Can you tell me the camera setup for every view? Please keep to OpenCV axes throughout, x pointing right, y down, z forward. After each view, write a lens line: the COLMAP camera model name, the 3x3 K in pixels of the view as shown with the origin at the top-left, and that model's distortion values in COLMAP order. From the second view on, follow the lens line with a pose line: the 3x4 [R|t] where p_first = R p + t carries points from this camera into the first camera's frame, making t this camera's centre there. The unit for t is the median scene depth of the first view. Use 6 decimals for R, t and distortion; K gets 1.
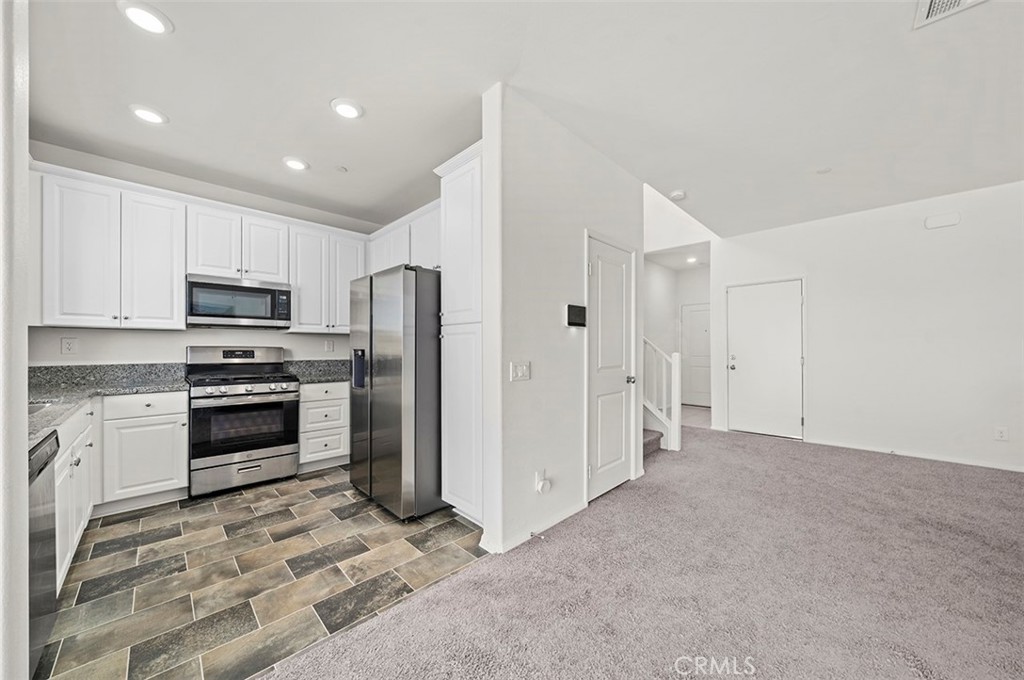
lens RADIAL K [[356.2, 0, 506.6], [0, 356.2, 346.5], [0, 0, 1]] dist [-0.010201, -0.000101]
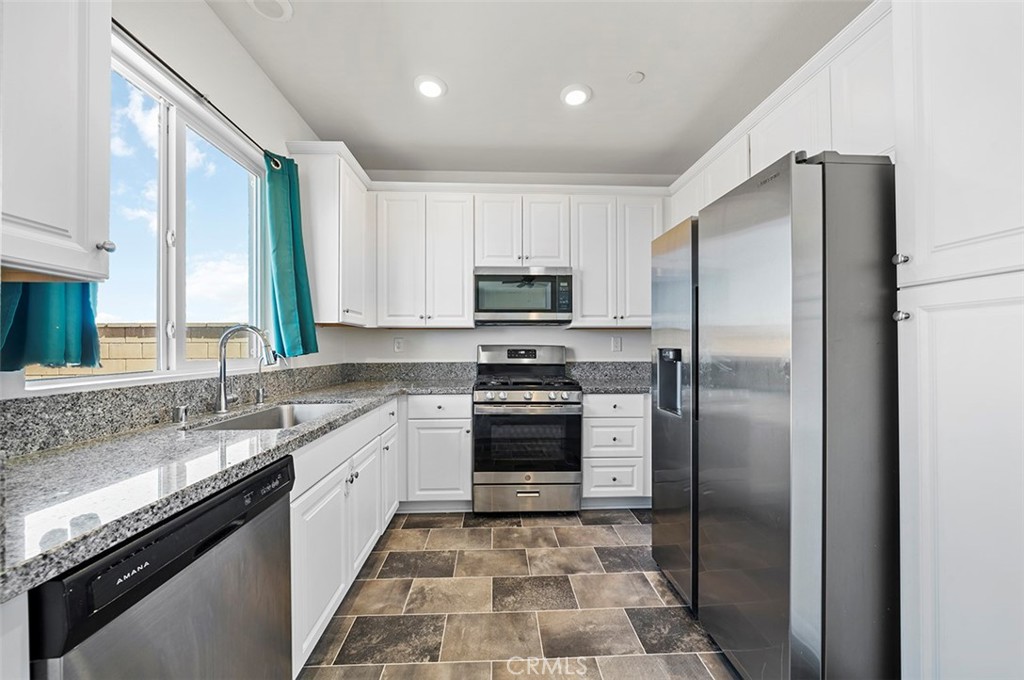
lens RADIAL K [[356.2, 0, 506.6], [0, 356.2, 346.5], [0, 0, 1]] dist [-0.010201, -0.000101]
pose [[0.738146, -0.001946, -0.674638, -0.209392], [0.003798, 0.999992, 0.001271, 0.002627], [0.674631, -0.003500, 0.738147, 0.364022]]
